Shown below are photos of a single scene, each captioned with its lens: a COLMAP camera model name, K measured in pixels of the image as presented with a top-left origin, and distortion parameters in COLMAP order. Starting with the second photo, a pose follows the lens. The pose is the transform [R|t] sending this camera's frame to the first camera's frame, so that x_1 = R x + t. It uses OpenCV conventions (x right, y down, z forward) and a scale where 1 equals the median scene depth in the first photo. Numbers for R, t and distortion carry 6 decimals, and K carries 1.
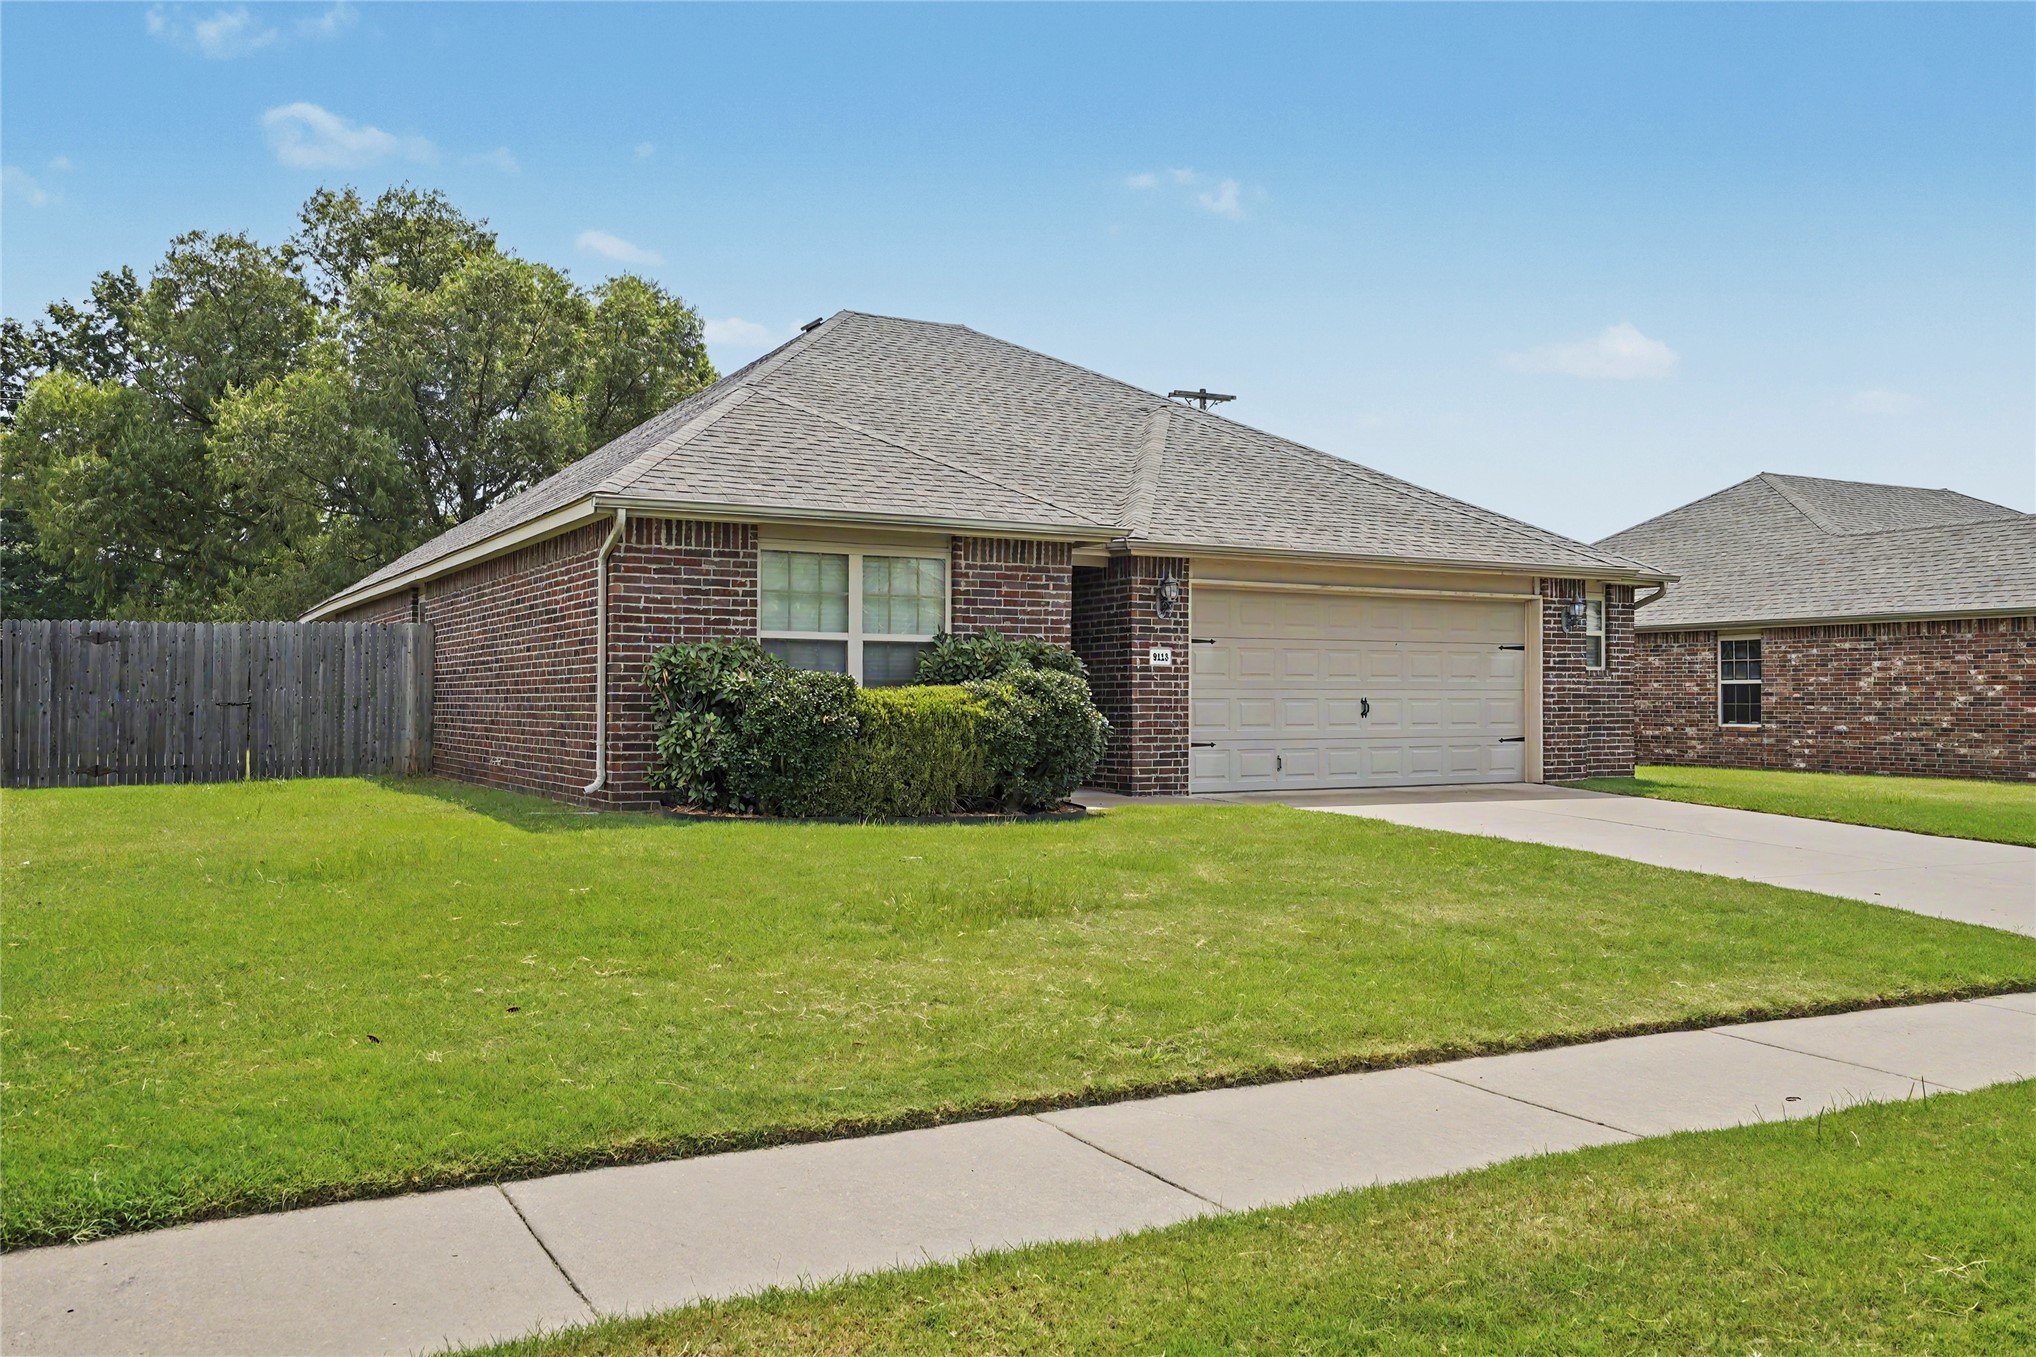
lens RADIAL K [[1651.9, 0, 1018.0], [0, 1651.9, 678.5], [0, 0, 1]] dist [0.002451, -0.000283]
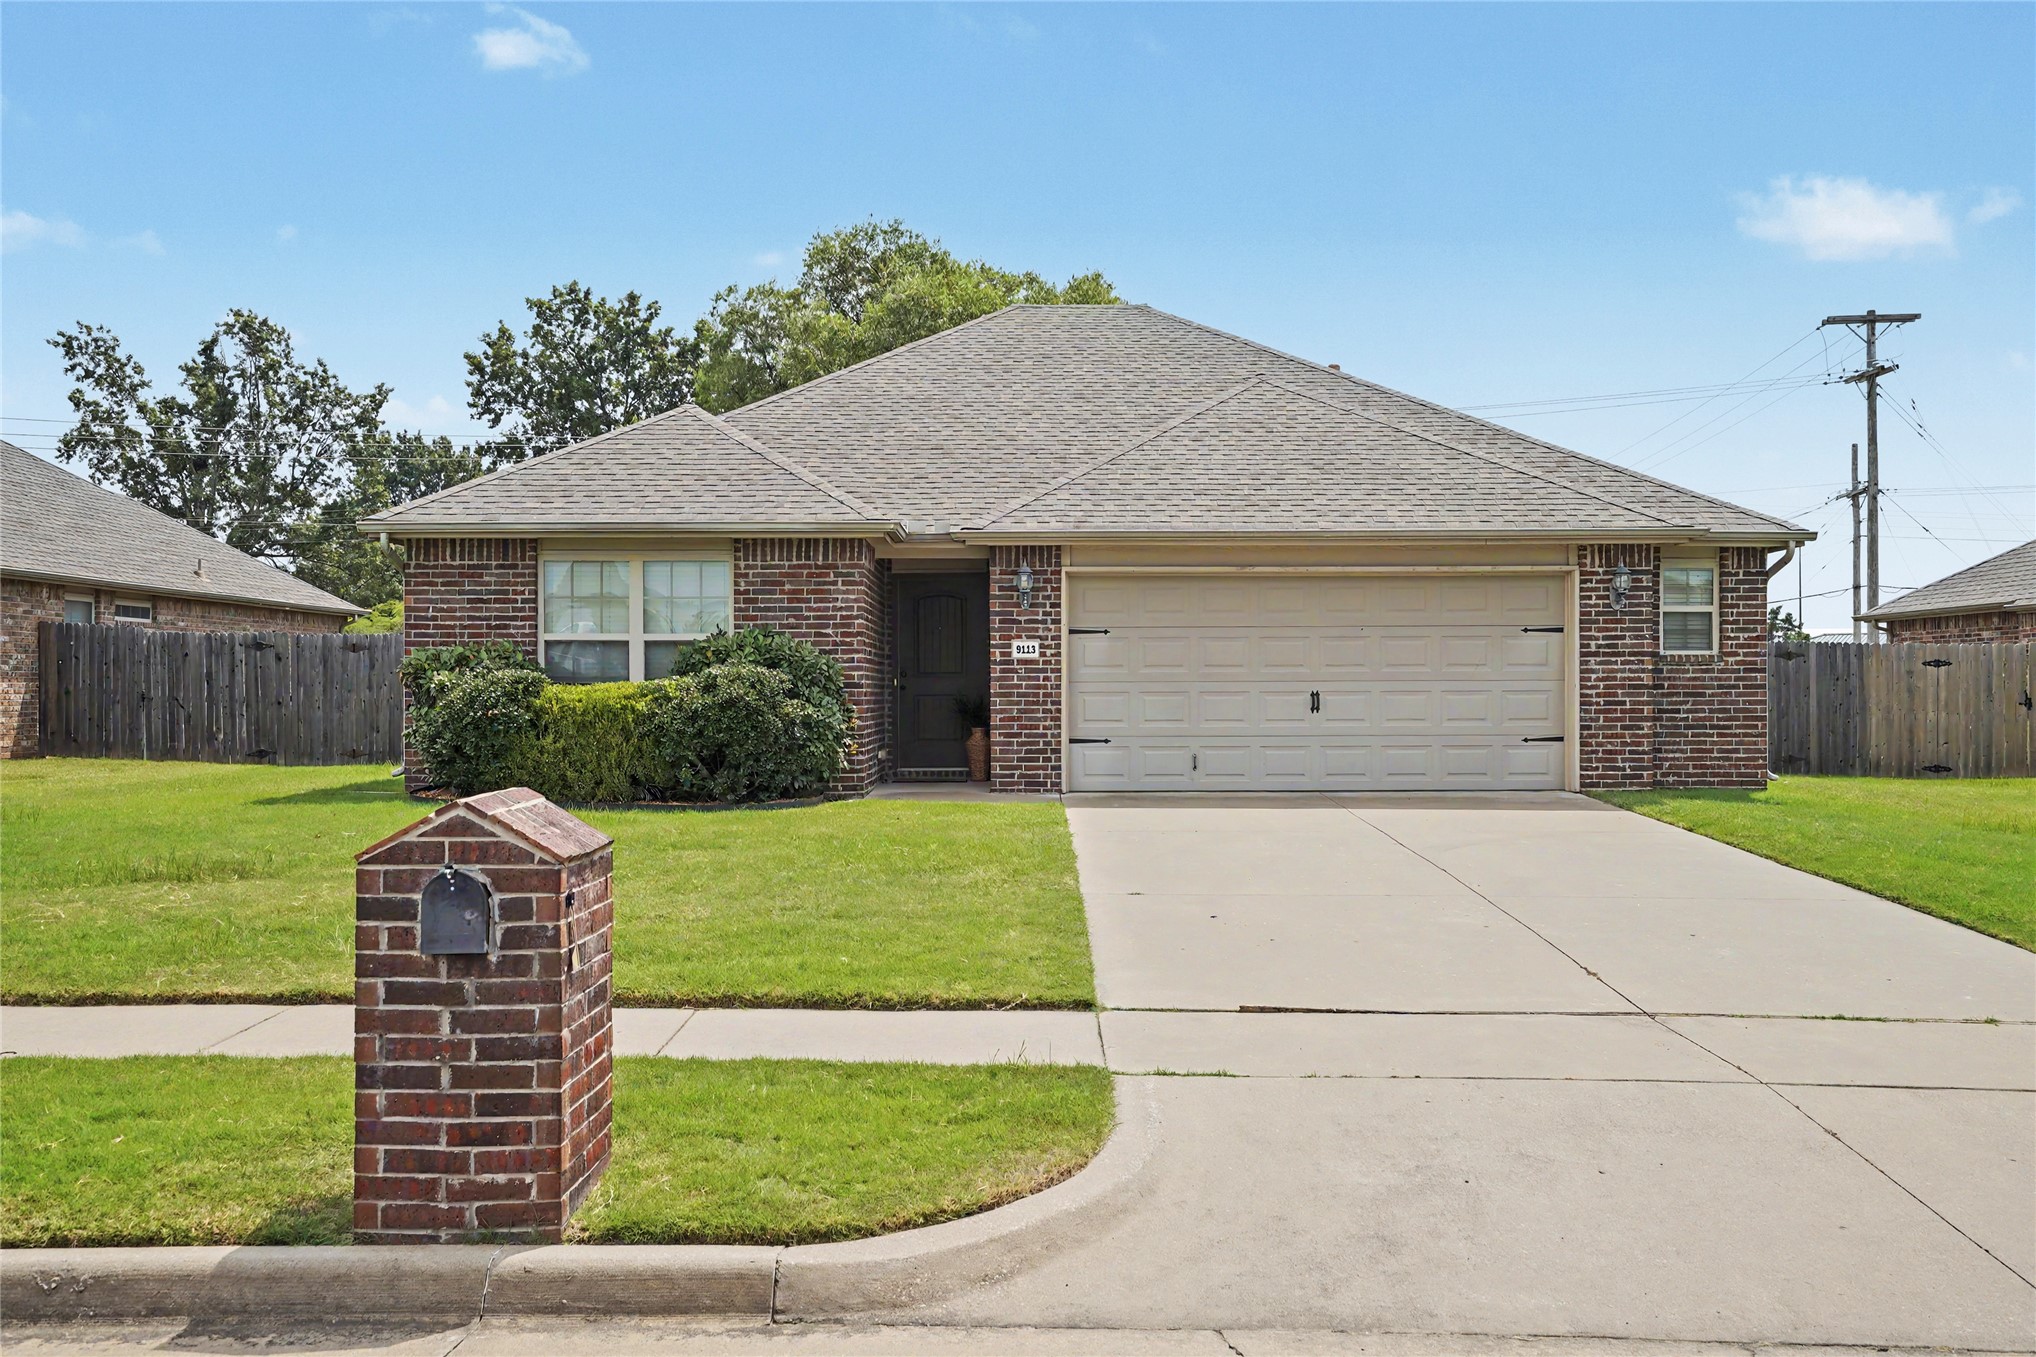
lens RADIAL K [[1758.9, 0, 1018.0], [0, 1758.9, 678.5], [0, 0, 1]] dist [0.029853, 0.009795]
pose [[0.869895, -0.008708, -0.493161, 0.627551], [0.010484, 0.999945, 0.000837, 0.003224], [0.493126, -0.005899, 0.869938, 0.110679]]
